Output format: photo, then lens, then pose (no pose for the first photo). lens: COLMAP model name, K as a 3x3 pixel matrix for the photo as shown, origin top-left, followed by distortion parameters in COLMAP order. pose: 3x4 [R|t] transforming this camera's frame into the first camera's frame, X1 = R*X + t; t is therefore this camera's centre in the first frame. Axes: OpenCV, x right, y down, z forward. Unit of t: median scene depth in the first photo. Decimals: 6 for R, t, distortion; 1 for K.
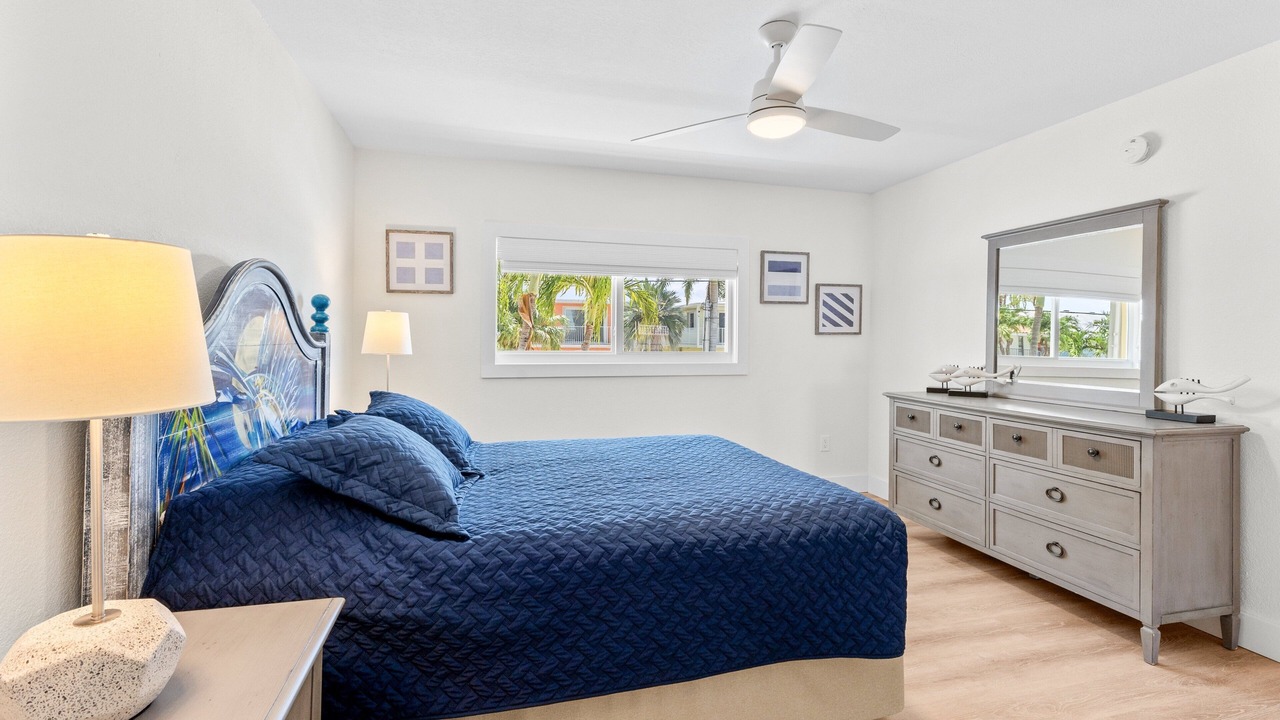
lens RADIAL K [[578.4, 0, 652.5], [0, 578.4, 345.7], [0, 0, 1]] dist [0.002128, 0.000008]
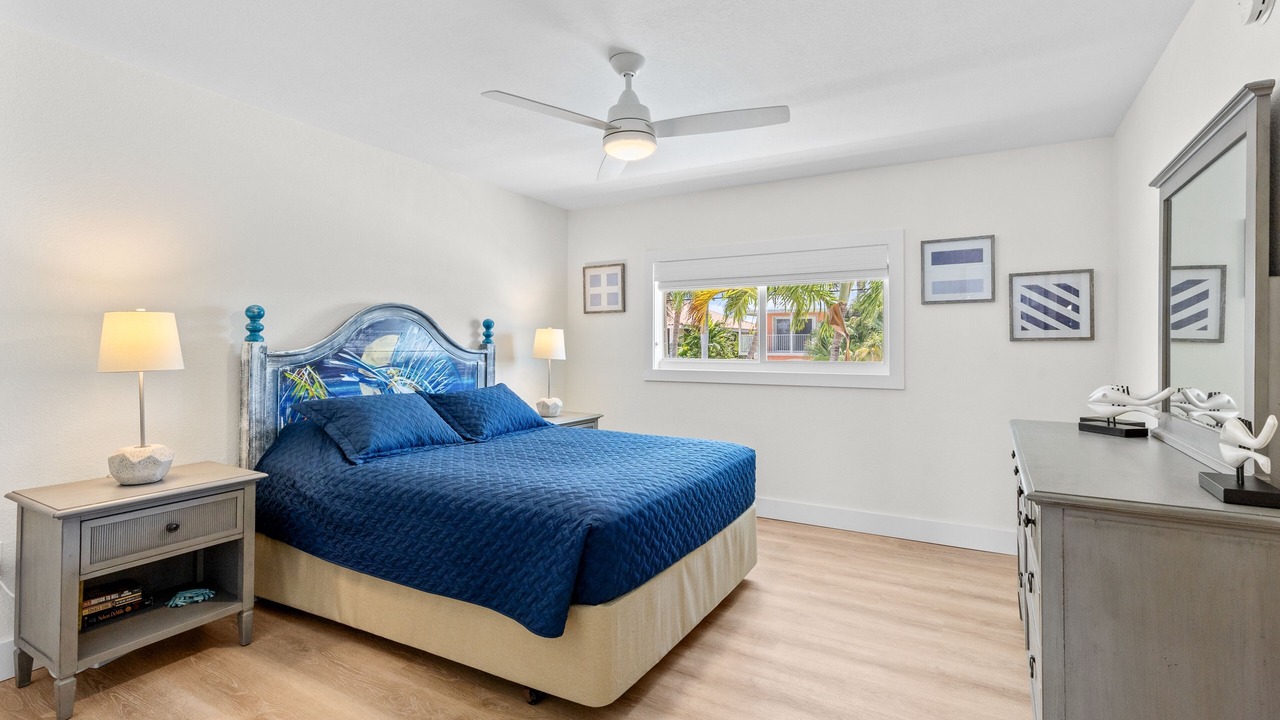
lens RADIAL K [[578.4, 0, 652.5], [0, 578.4, 345.7], [0, 0, 1]] dist [0.002128, 0.000008]
pose [[0.706607, -0.006187, -0.707579, 0.502492], [-0.006864, 0.999855, -0.015596, 0.001754], [0.707573, 0.015877, 0.706462, 0.138577]]
